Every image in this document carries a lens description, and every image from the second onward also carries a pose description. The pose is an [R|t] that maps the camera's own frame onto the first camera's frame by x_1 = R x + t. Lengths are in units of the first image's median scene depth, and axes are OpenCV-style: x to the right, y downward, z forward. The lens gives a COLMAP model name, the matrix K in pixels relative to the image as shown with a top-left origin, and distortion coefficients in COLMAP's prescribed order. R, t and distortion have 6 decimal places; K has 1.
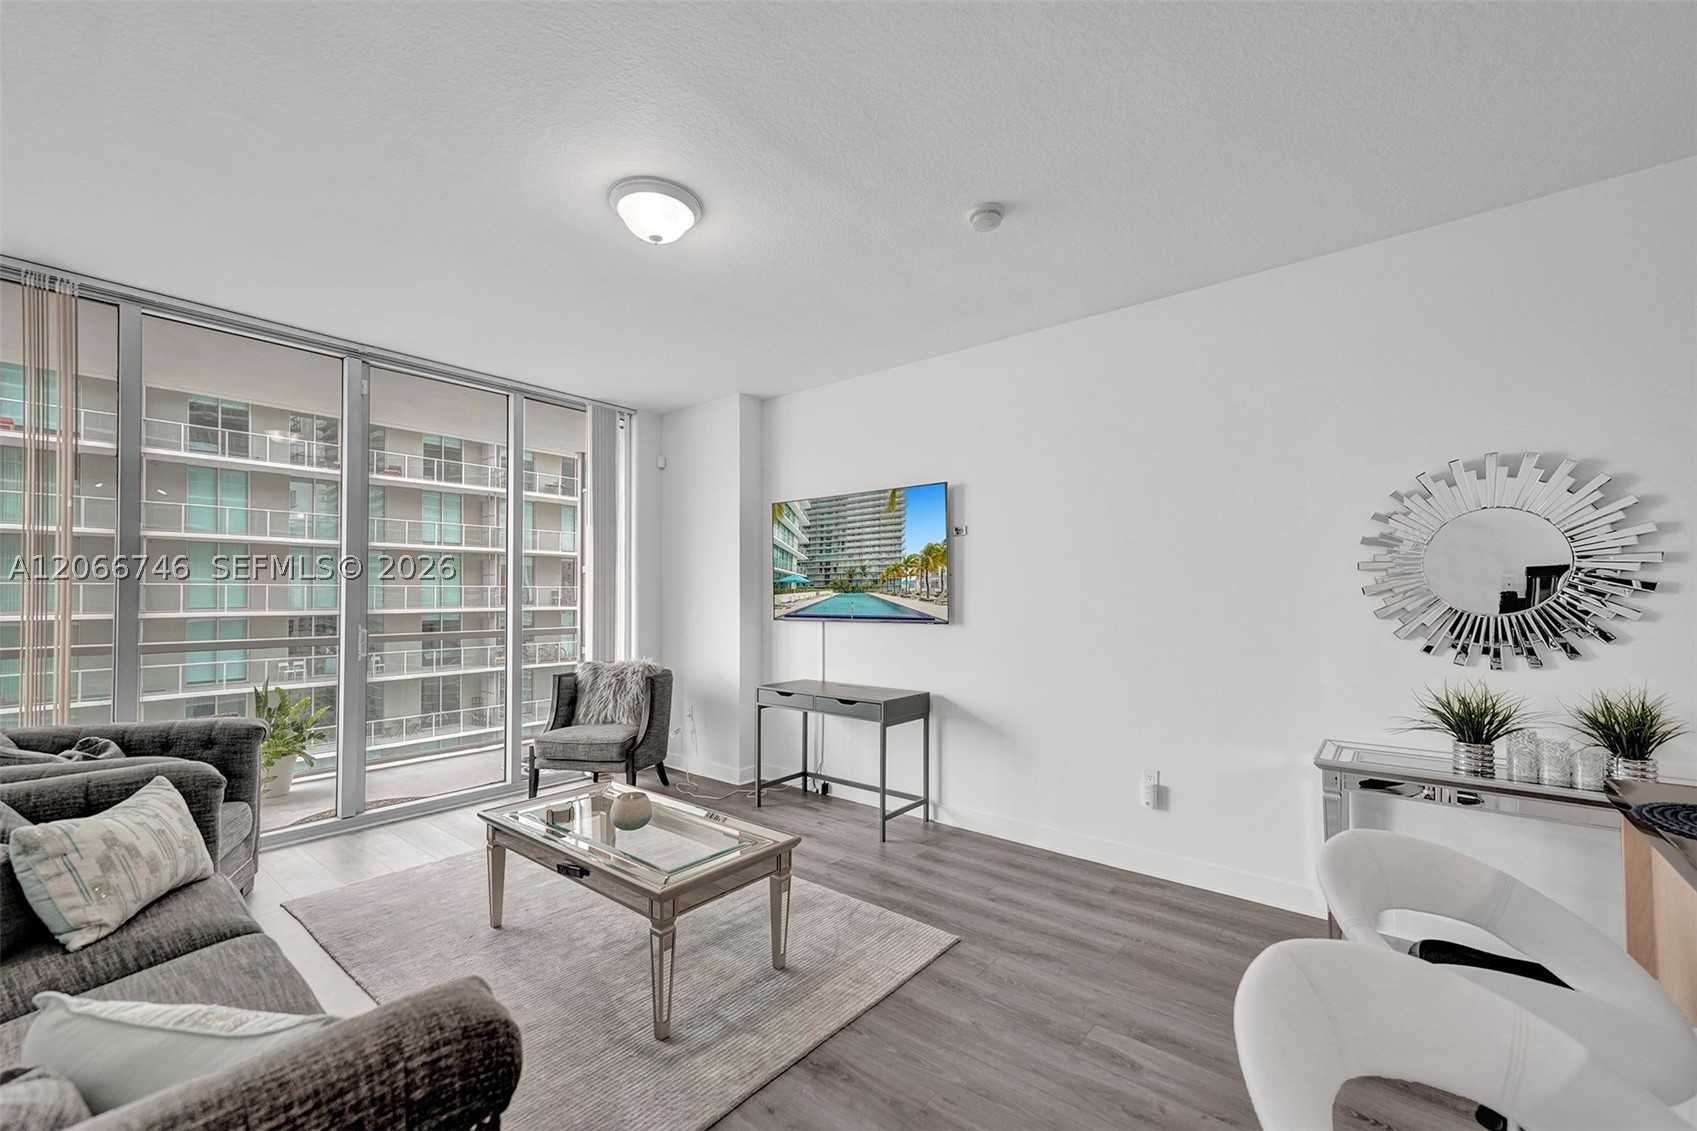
lens RADIAL K [[684.7, 0, 862.7], [0, 684.7, 586.1], [0, 0, 1]] dist [0.009422, -0.000016]
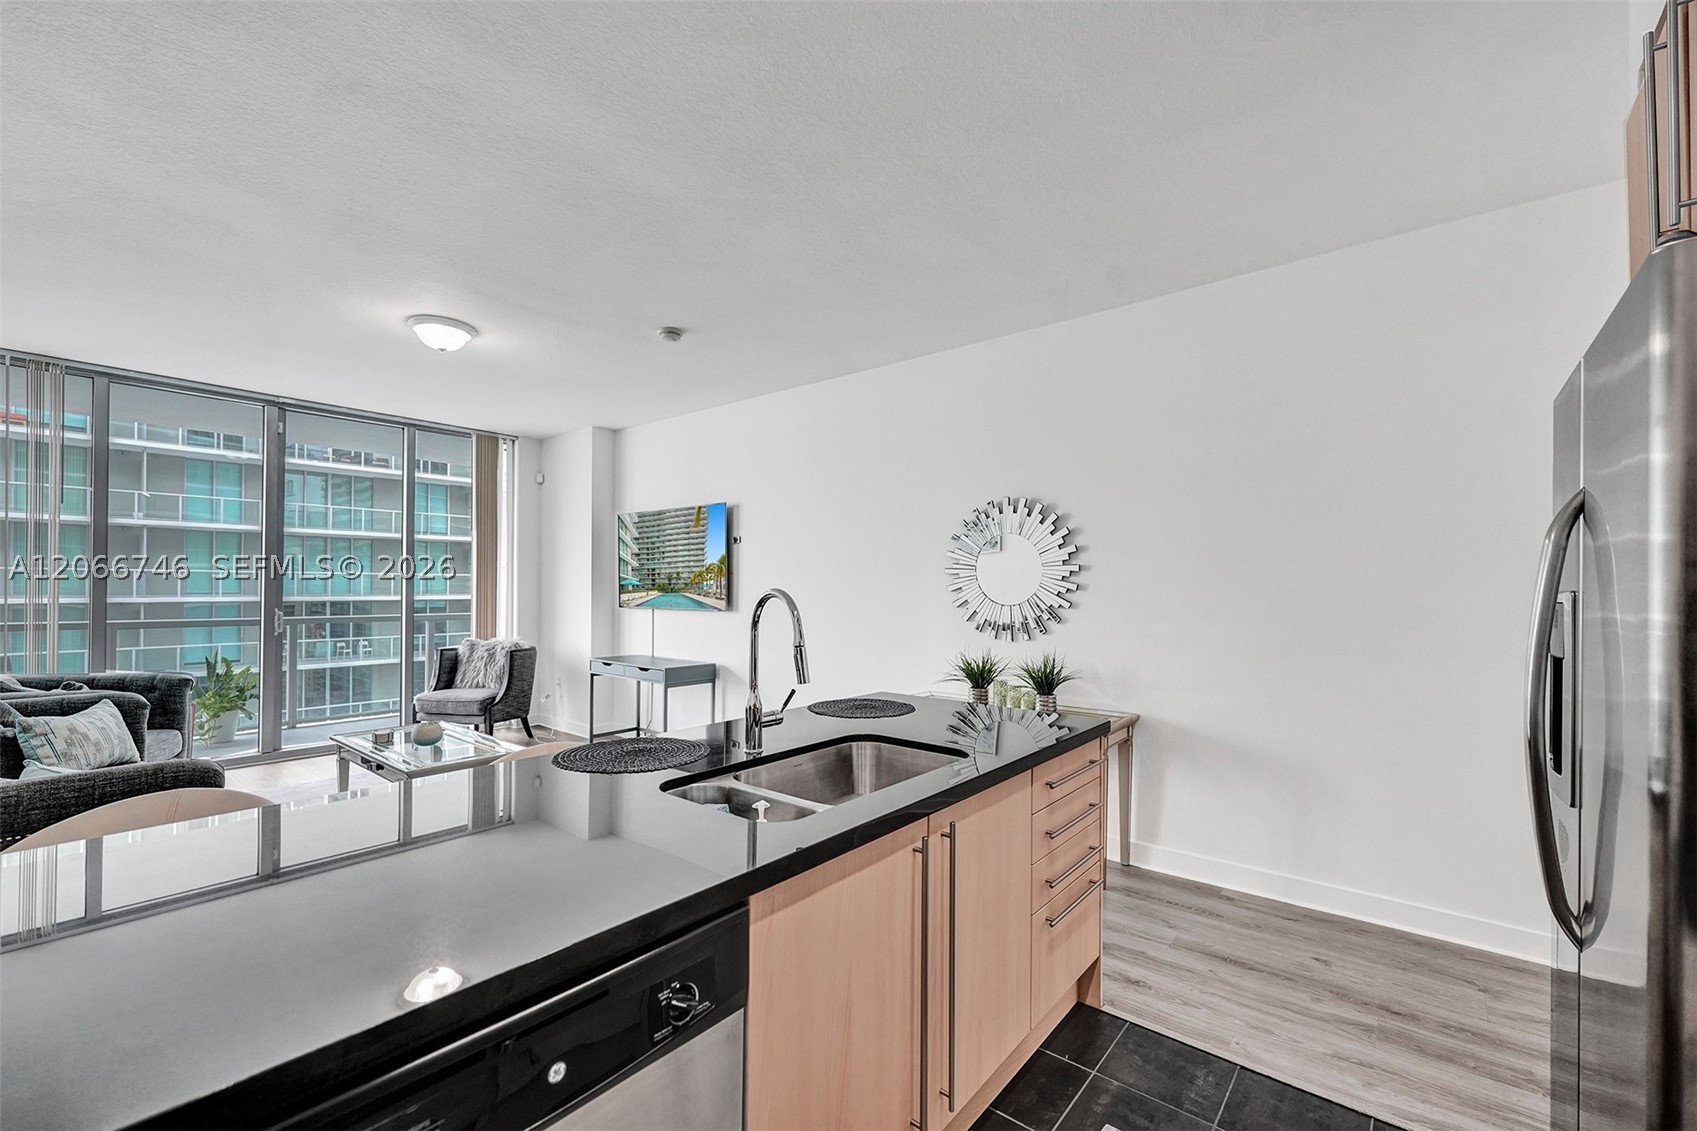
lens RADIAL K [[683.1, 0, 862.1], [0, 683.1, 581.5], [0, 0, 1]] dist [-0.001336, 0.000193]
pose [[0.999983, 0.005710, 0.001061, 0.375620], [-0.005718, 0.999958, 0.007094, -0.011360], [-0.001021, -0.007100, 0.999974, -0.299244]]
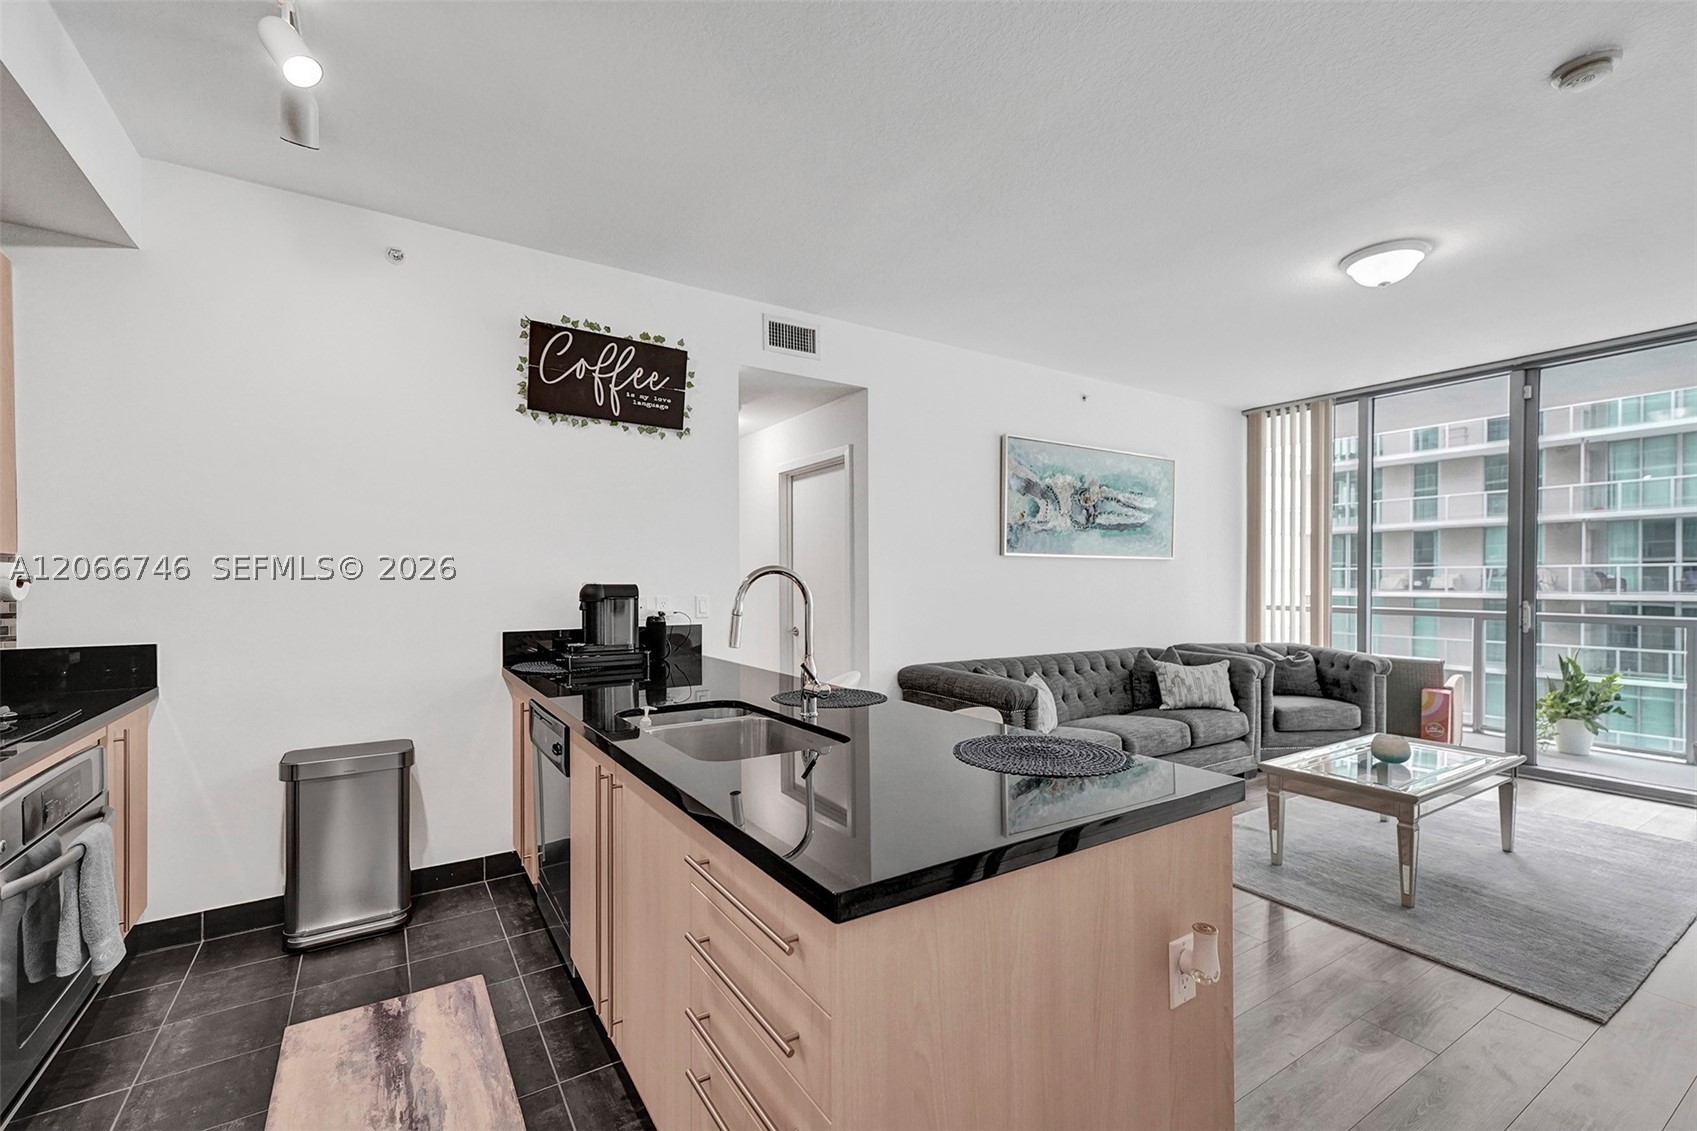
lens RADIAL K [[733.9, 0, 854.3], [0, 733.9, 584.2], [0, 0, 1]] dist [0.019123, 0.000555]
pose [[-0.303811, 0.005334, -0.952717, 0.765462], [0.015925, 0.999873, 0.000519, 0.009222], [0.952599, -0.015014, -0.303858, 0.300822]]
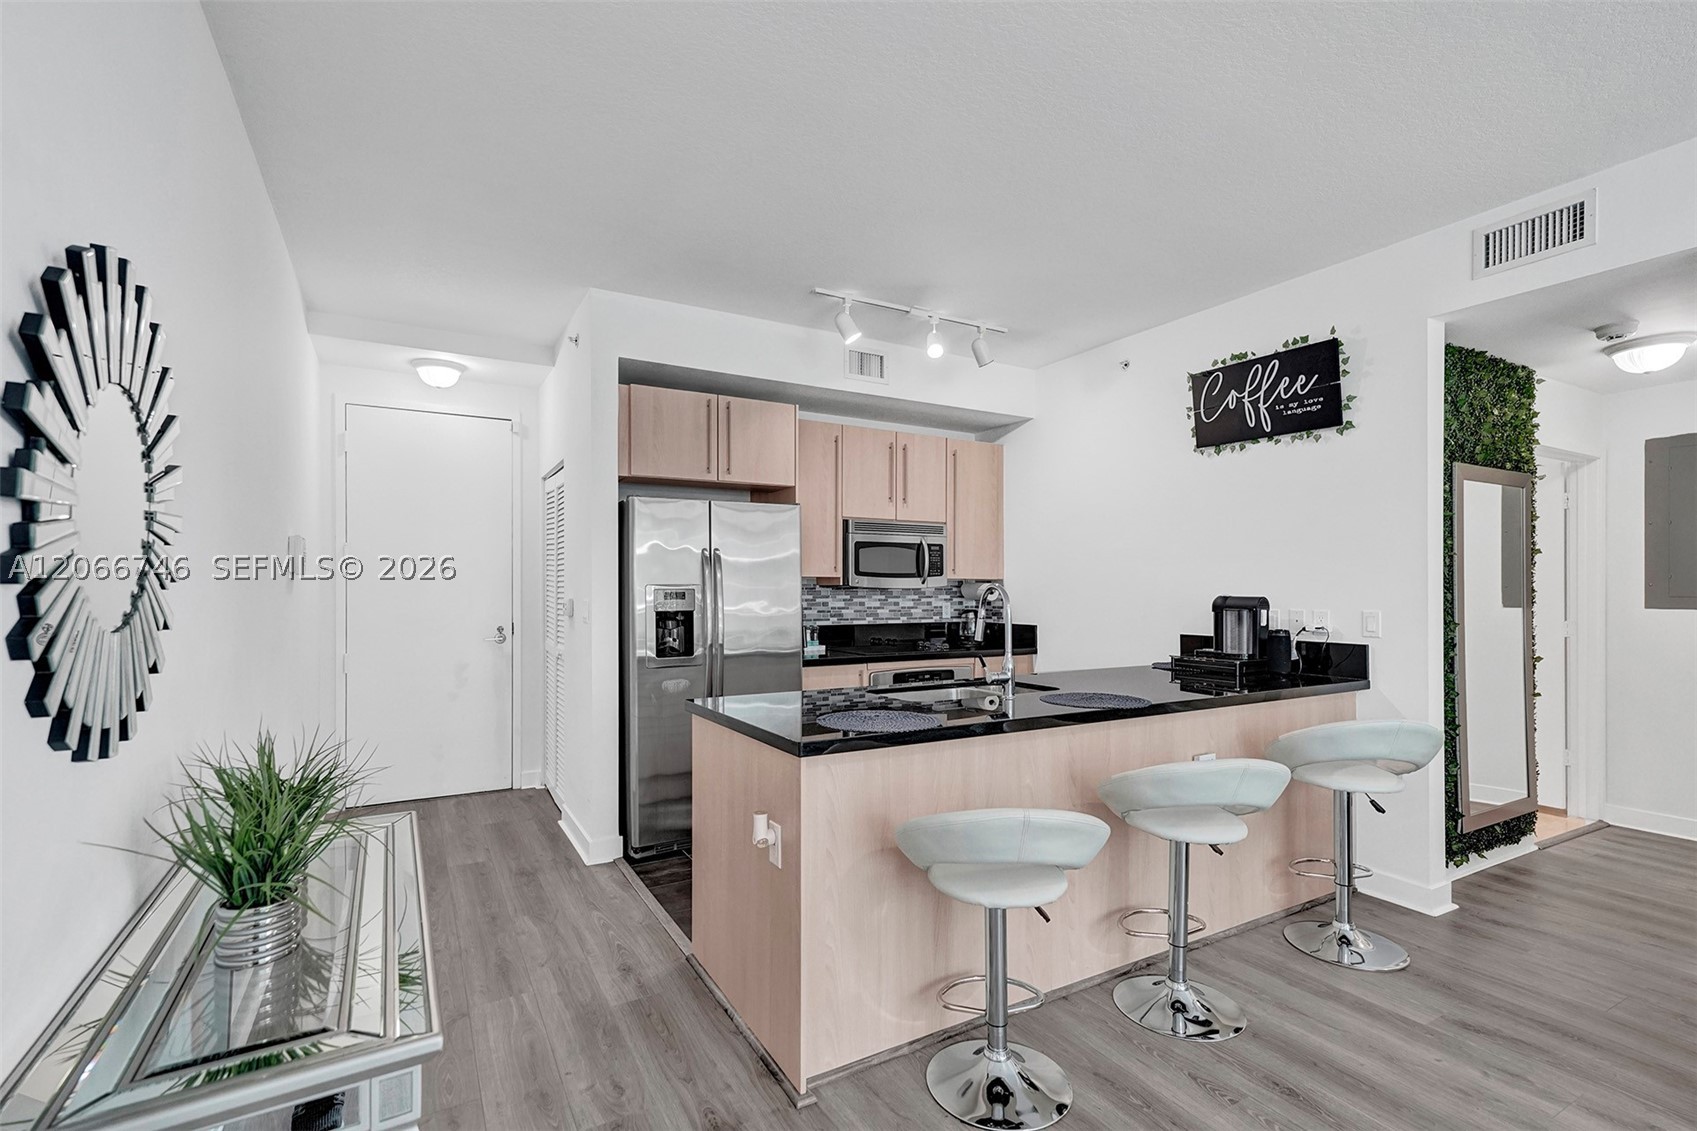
lens RADIAL K [[771.4, 0, 840.3], [0, 771.4, 585.8], [0, 0, 1]] dist [0.009950, 0.000151]
pose [[-0.932360, 0.004300, 0.361505, 0.197934], [-0.002609, 0.999823, -0.018622, 0.011032], [-0.361521, -0.018305, -0.932184, 0.799094]]
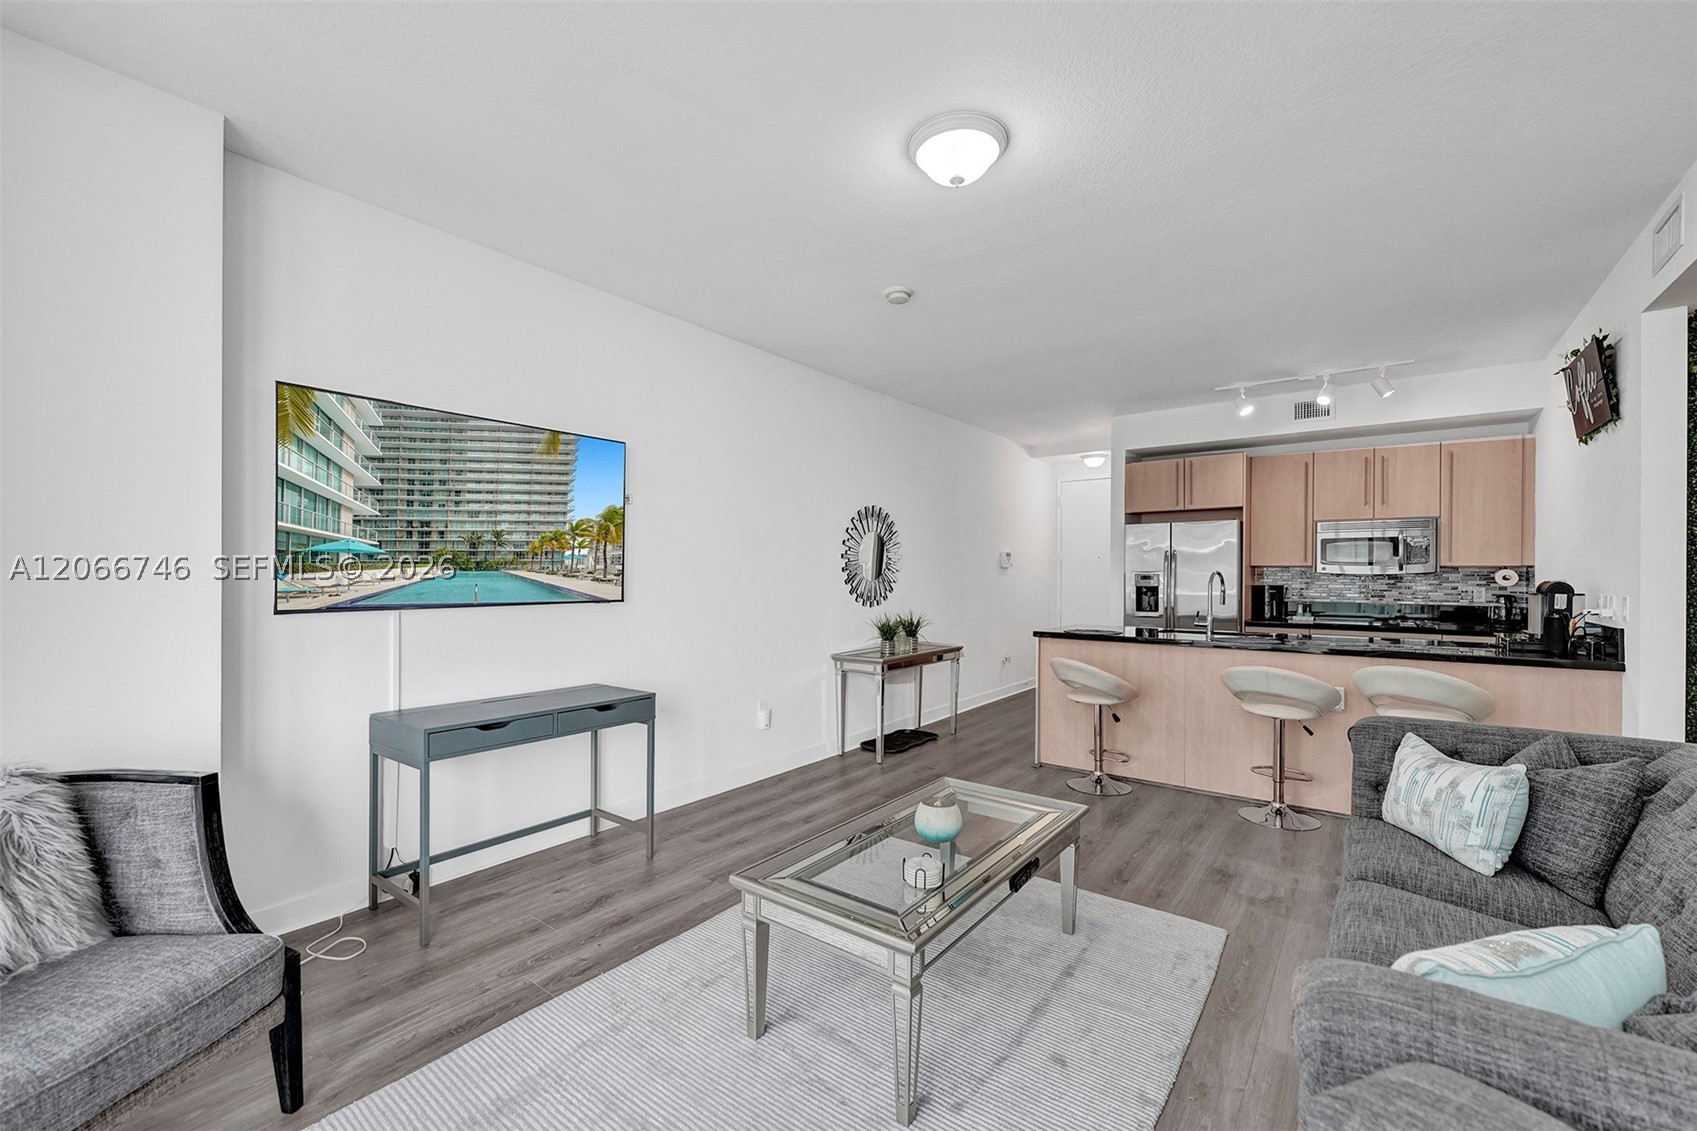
lens RADIAL K [[701.5, 0, 856.6], [0, 701.5, 575.2], [0, 0, 1]] dist [0.013605, -0.000738]
pose [[-0.017693, -0.000549, 0.999843, -0.765528], [-0.017351, 0.999849, 0.000242, 0.011380], [-0.999693, -0.017344, -0.017699, 0.669388]]
